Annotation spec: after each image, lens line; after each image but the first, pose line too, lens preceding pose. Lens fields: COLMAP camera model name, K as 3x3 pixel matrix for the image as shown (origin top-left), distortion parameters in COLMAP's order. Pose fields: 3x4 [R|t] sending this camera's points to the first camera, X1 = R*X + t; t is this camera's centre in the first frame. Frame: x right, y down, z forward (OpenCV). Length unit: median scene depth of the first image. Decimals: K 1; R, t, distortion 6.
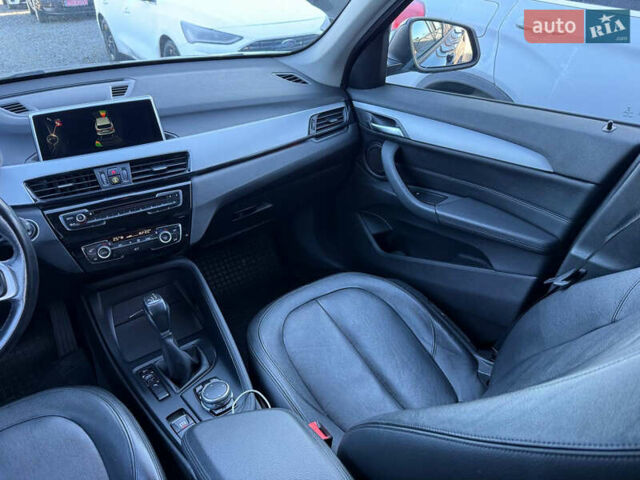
lens RADIAL K [[456.3, 0, 320.0], [0, 456.3, 240.0], [0, 0, 1]] dist [0.028317, -0.075914]
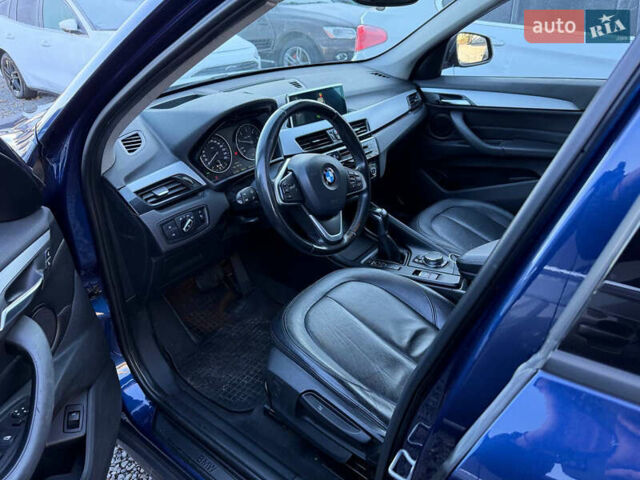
lens RADIAL K [[446.4, 0, 317.2], [0, 446.4, 243.0], [0, 0, 1]] dist [0.105066, -0.203092]
pose [[0.958915, -0.136250, 0.248835, -0.909145], [0.147003, 0.988818, -0.025065, 0.238342], [-0.242637, 0.060615, 0.968222, -0.400263]]
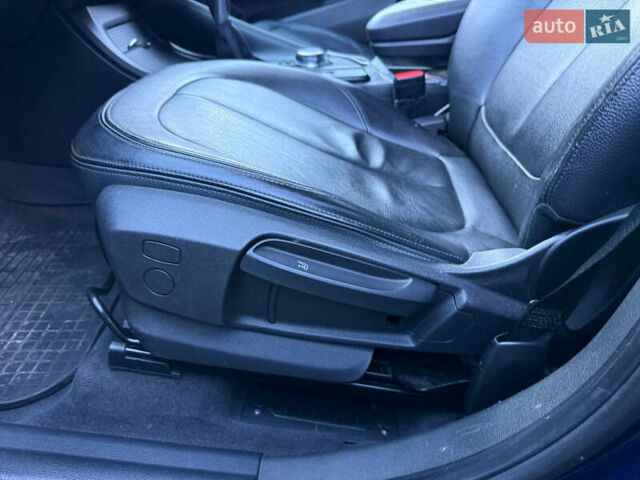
lens RADIAL K [[472.9, 0, 312.8], [0, 472.9, 227.1], [0, 0, 1]] dist [-0.026270, -0.003302]
pose [[0.630551, -0.328492, 0.703206, -0.974450], [0.329186, 0.933681, 0.140980, 0.491436], [-0.702881, 0.142590, 0.696869, 0.285684]]
